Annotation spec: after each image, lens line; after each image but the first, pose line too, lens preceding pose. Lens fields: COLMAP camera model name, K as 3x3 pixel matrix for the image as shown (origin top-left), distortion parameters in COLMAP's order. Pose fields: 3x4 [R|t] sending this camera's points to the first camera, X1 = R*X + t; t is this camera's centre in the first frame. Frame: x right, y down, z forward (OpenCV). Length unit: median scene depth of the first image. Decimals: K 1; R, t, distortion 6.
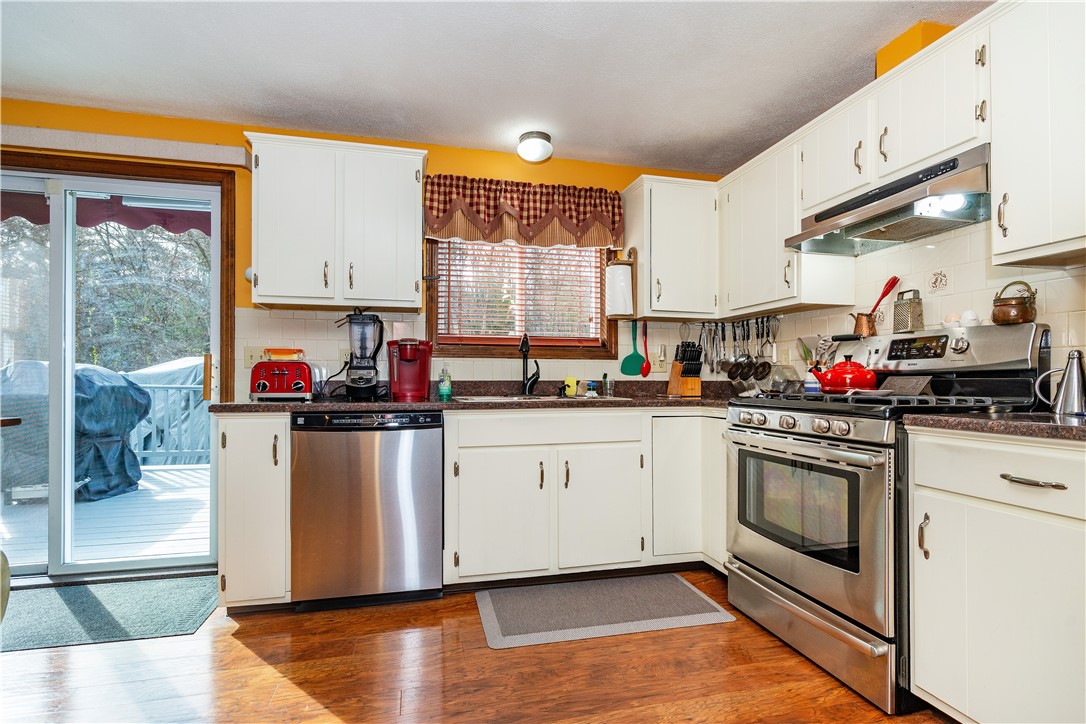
lens RADIAL K [[494.9, 0, 517.0], [0, 494.9, 374.9], [0, 0, 1]] dist [-0.001689, -0.000094]
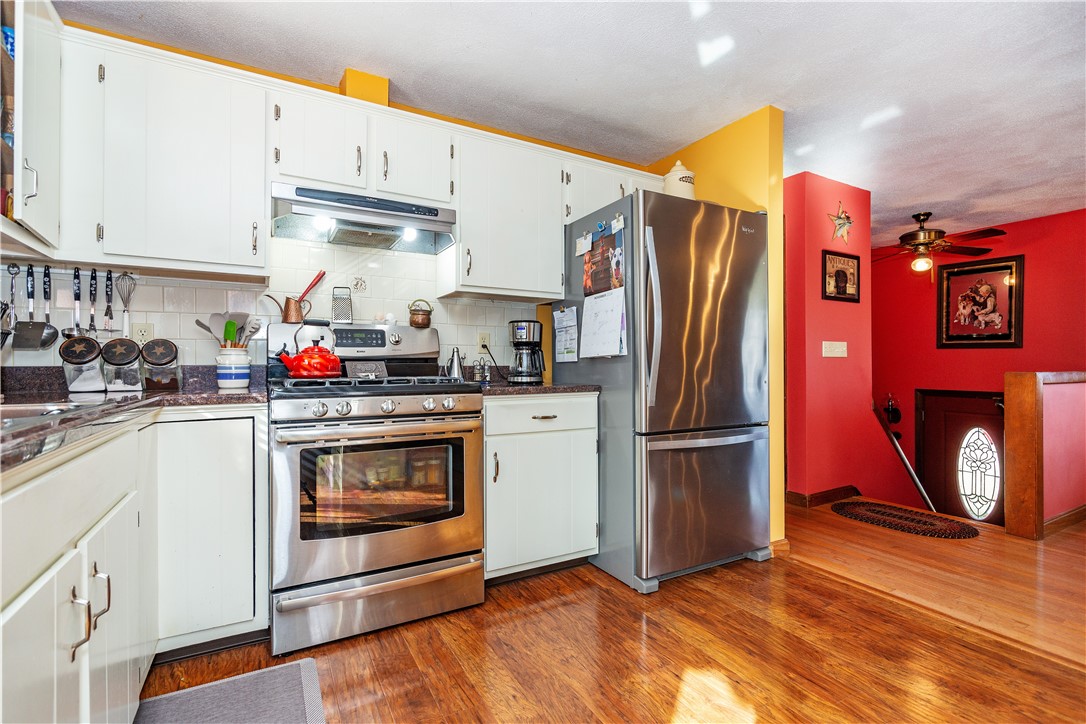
lens RADIAL K [[495.8, 0, 543.0], [0, 495.8, 362.0], [0, 0, 1]] dist [0.009164, -0.000151]
pose [[-0.290047, 0.004421, 0.957002, -0.339839], [-0.008664, 0.999936, -0.007245, 0.006578], [-0.956973, -0.010393, -0.289990, 0.656312]]
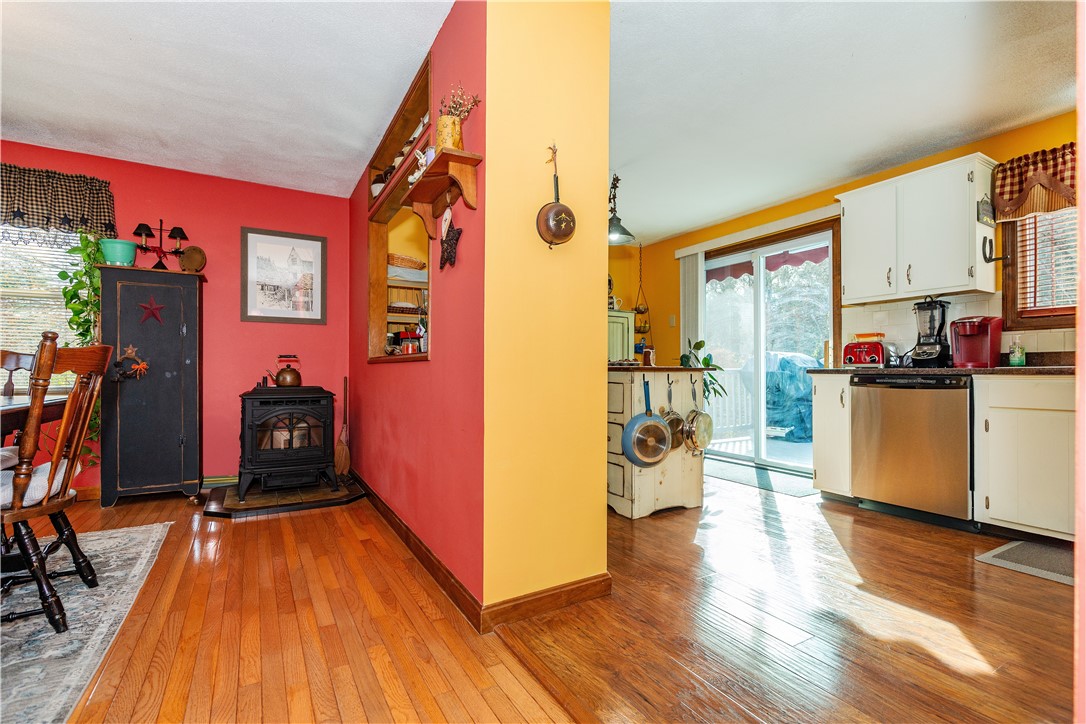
lens RADIAL K [[498.1, 0, 566.2], [0, 498.1, 371.3], [0, 0, 1]] dist [-0.003976, -0.000558]
pose [[0.333680, -0.002375, -0.942683, 0.523129], [0.010325, 0.999946, 0.001135, 0.040357], [0.942630, -0.010112, 0.333687, -0.263494]]
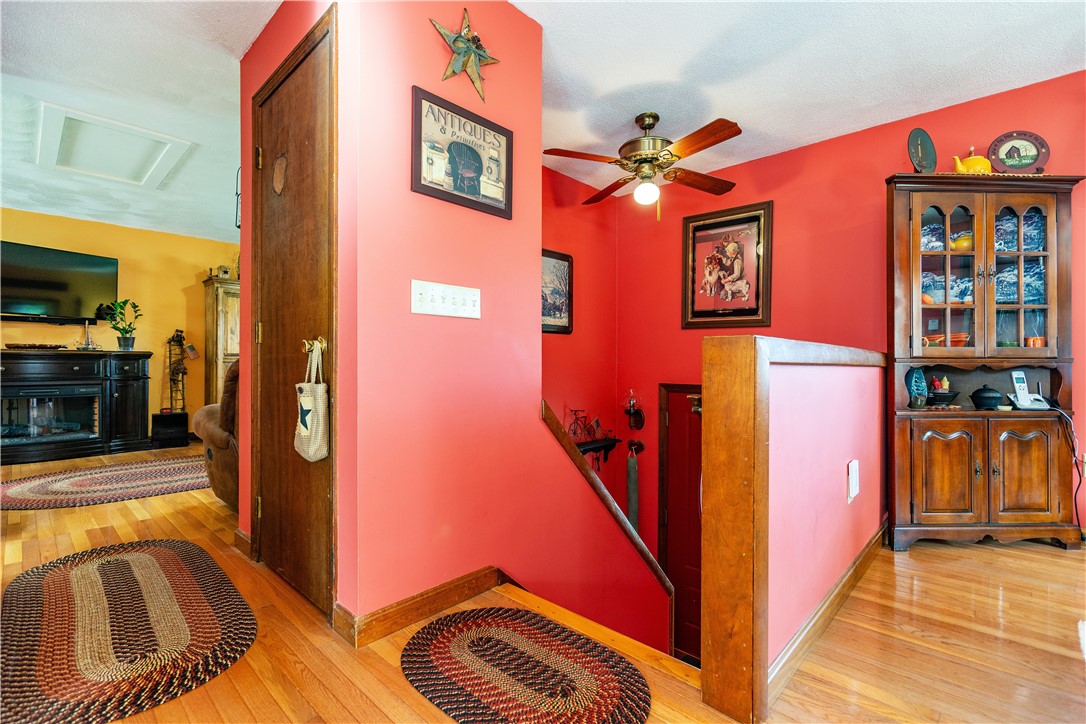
lens RADIAL K [[495.8, 0, 543.0], [0, 495.8, 362.0], [0, 0, 1]] dist [0.009164, -0.000151]
pose [[-0.559986, 0.000321, 0.828502, 0.079563], [-0.014036, 0.999853, -0.009874, 0.040878], [-0.828383, -0.017158, -0.559899, -0.186057]]
